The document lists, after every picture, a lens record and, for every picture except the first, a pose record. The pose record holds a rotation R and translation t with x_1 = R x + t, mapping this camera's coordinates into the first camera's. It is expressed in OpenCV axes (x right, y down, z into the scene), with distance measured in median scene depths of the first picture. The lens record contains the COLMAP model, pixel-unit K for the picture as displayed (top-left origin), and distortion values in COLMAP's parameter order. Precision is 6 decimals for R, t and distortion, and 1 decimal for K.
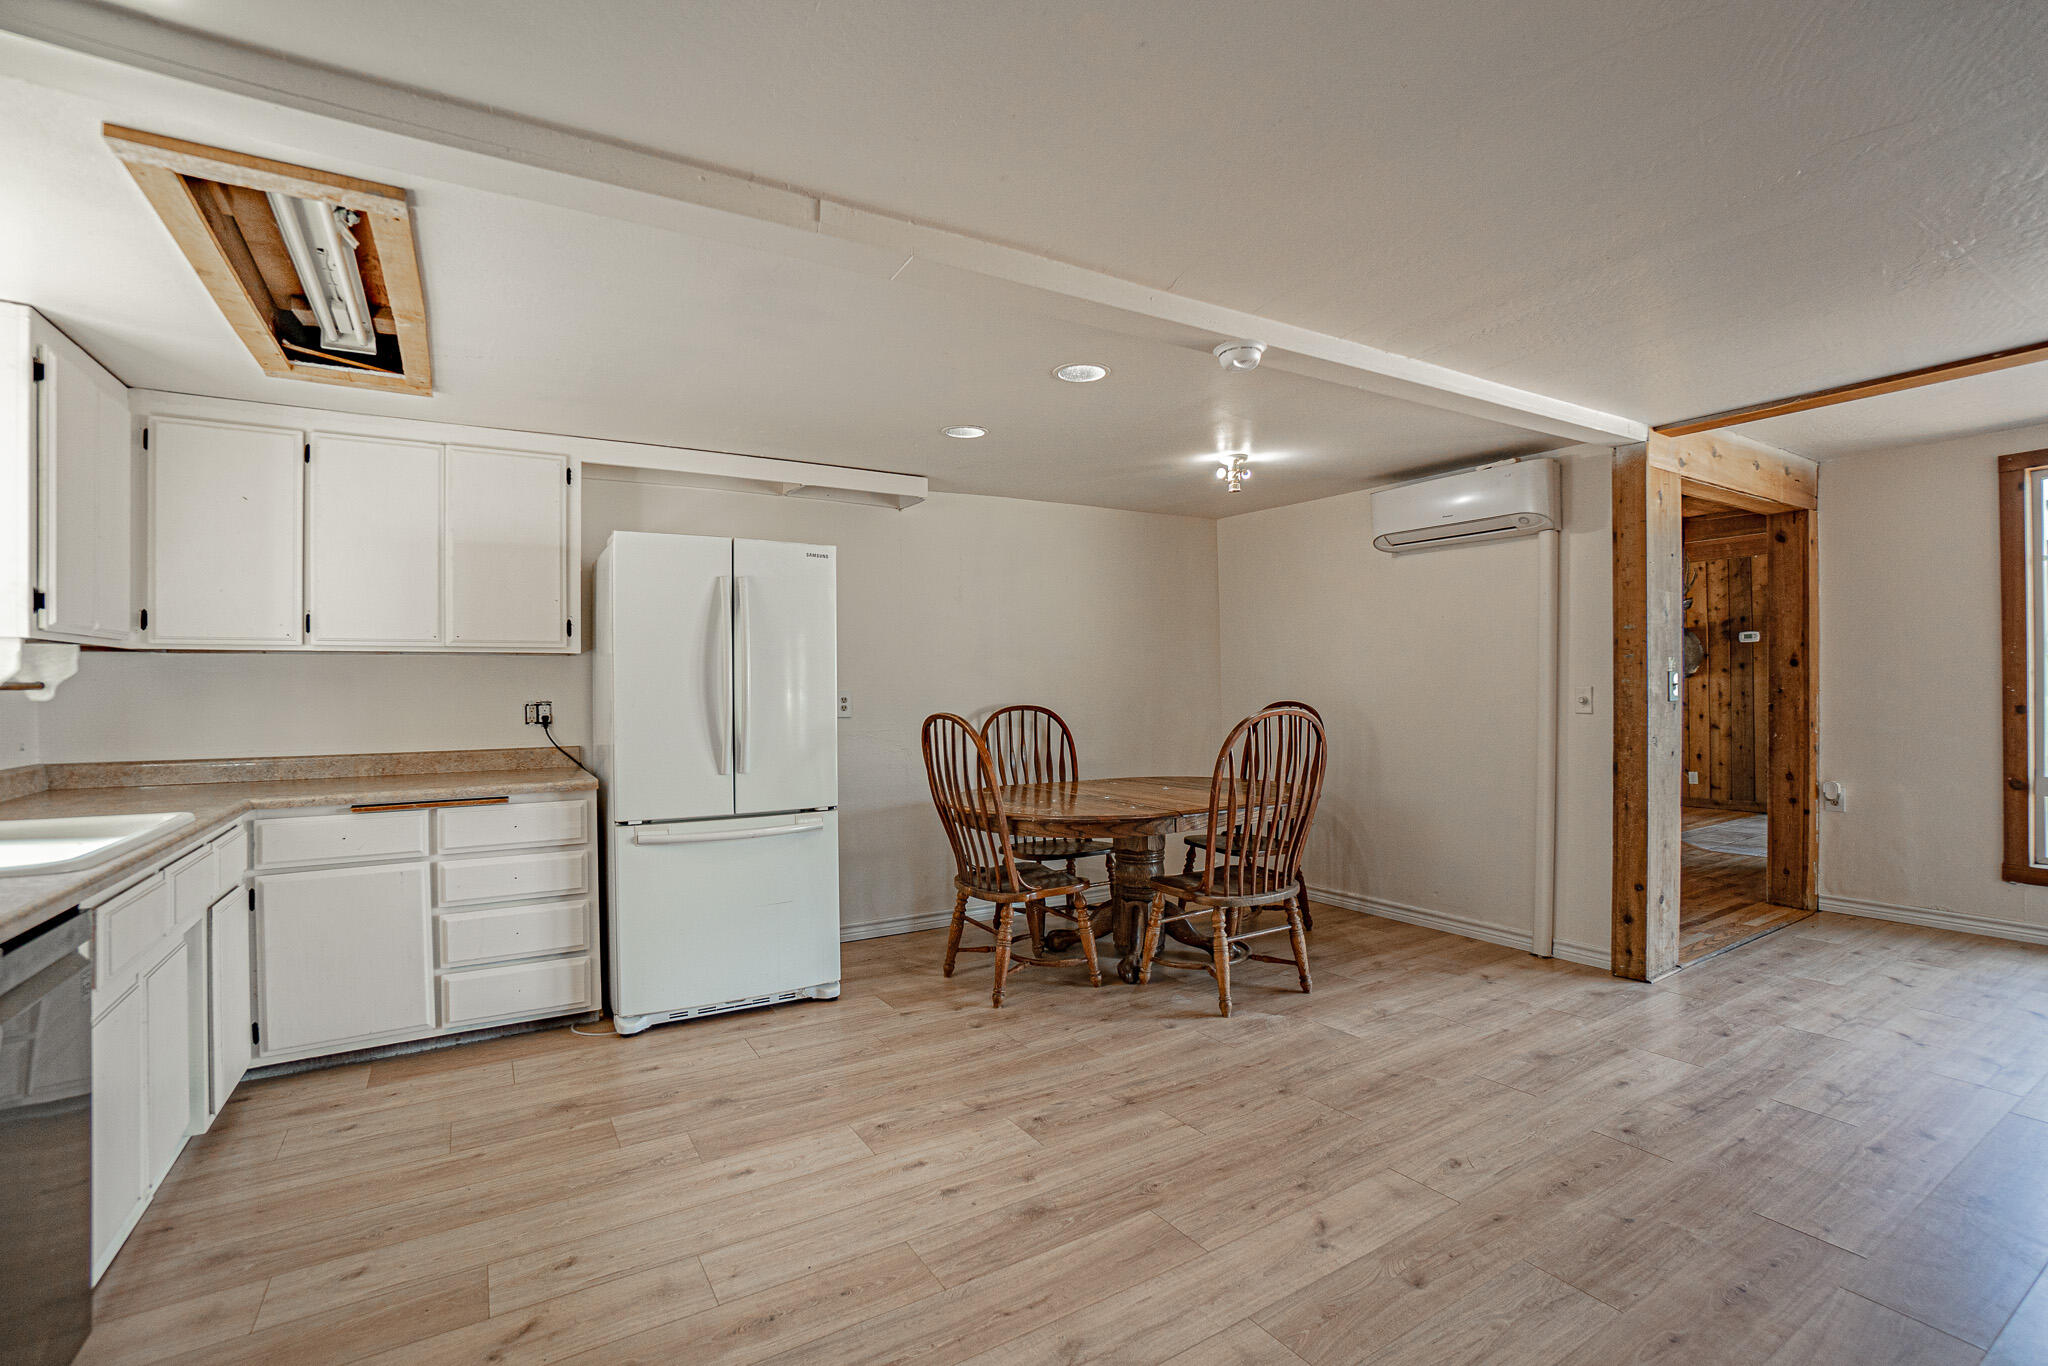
lens RADIAL K [[908.9, 0, 1002.3], [0, 908.9, 684.0], [0, 0, 1]] dist [-0.070803, 0.025808]
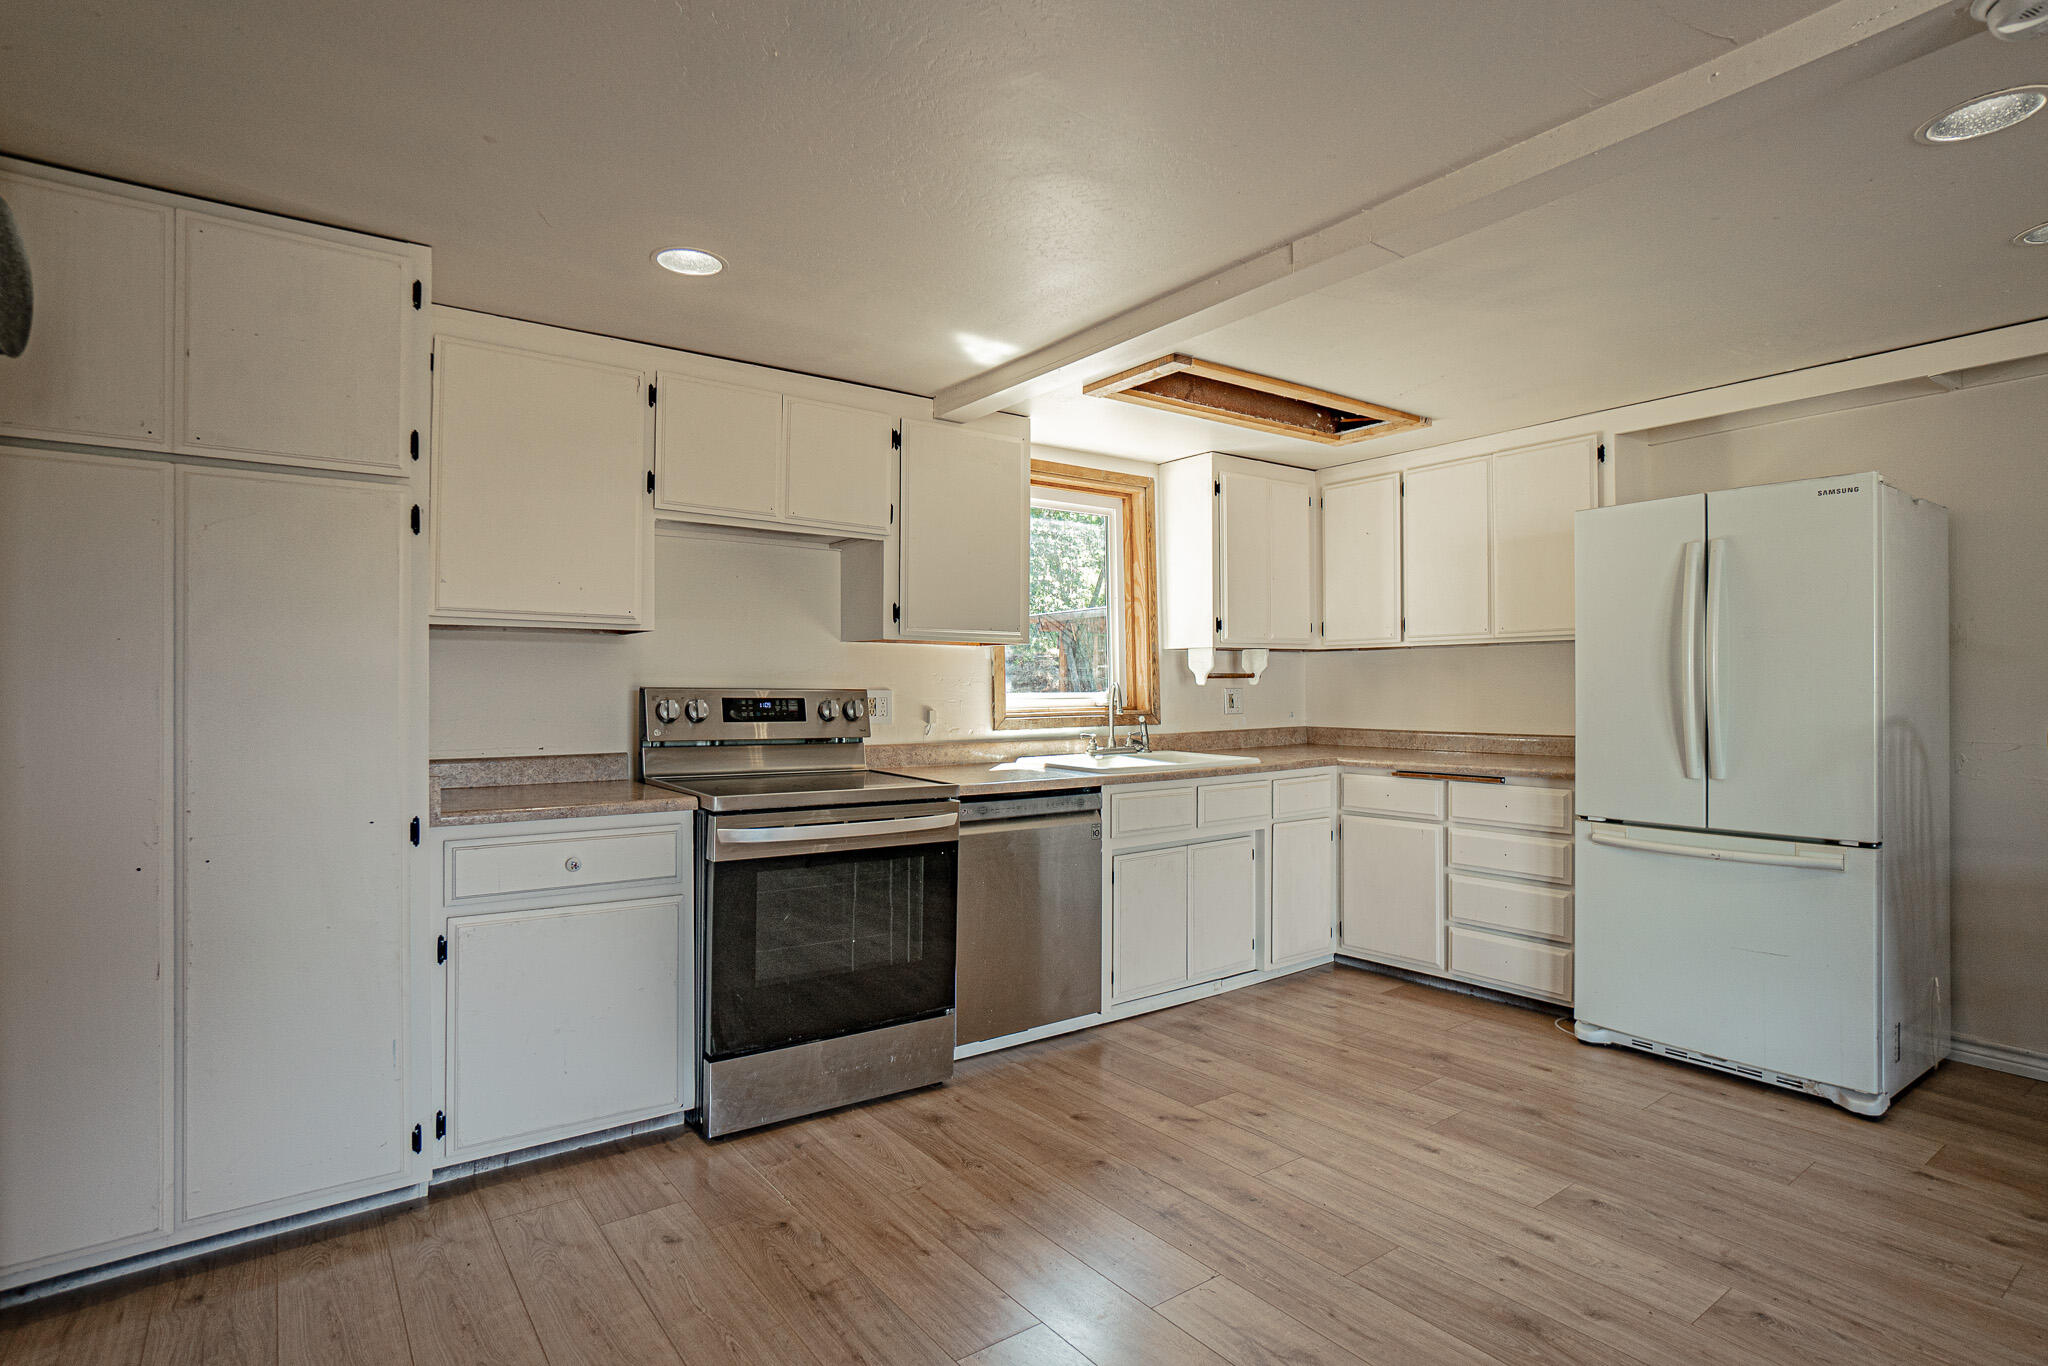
lens RADIAL K [[1018.7, 0, 1005.8], [0, 1018.7, 681.7], [0, 0, 1]] dist [-0.057816, 0.025502]
pose [[0.084555, 0.005171, -0.996405, 0.606513], [0.008633, 0.999945, 0.005922, -0.000871], [0.996381, -0.009102, 0.084505, 0.310598]]
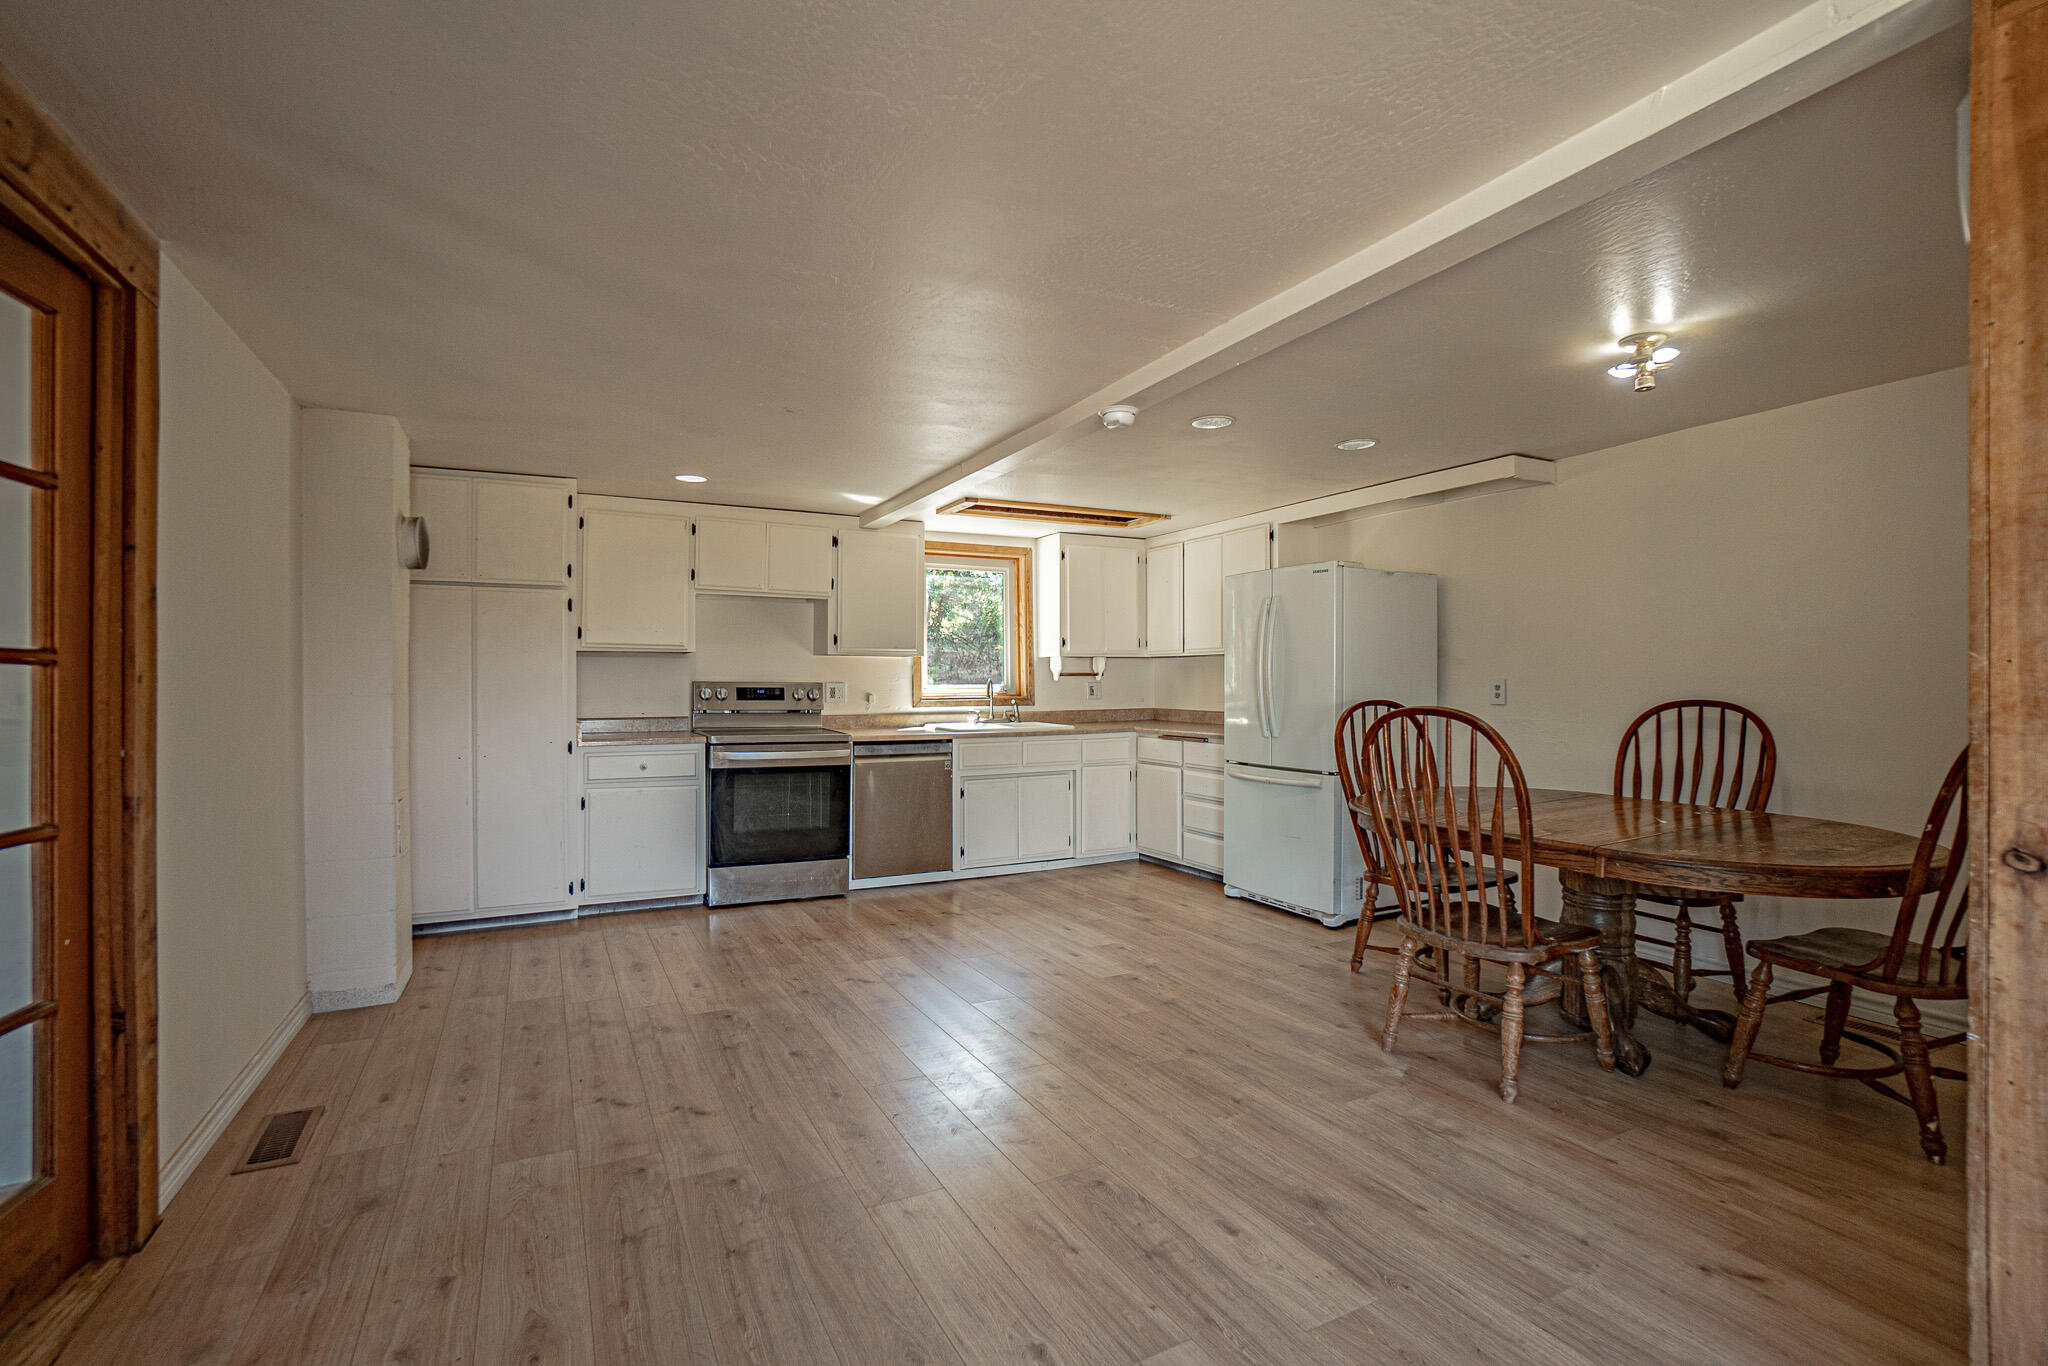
lens RADIAL K [[908.9, 0, 1002.3], [0, 908.9, 684.0], [0, 0, 1]] dist [-0.070803, 0.025808]
pose [[-0.066539, 0.015549, -0.997663, 1.239023], [0.008129, 0.999854, 0.015041, -0.008787], [0.997751, -0.007109, -0.066655, 0.737545]]
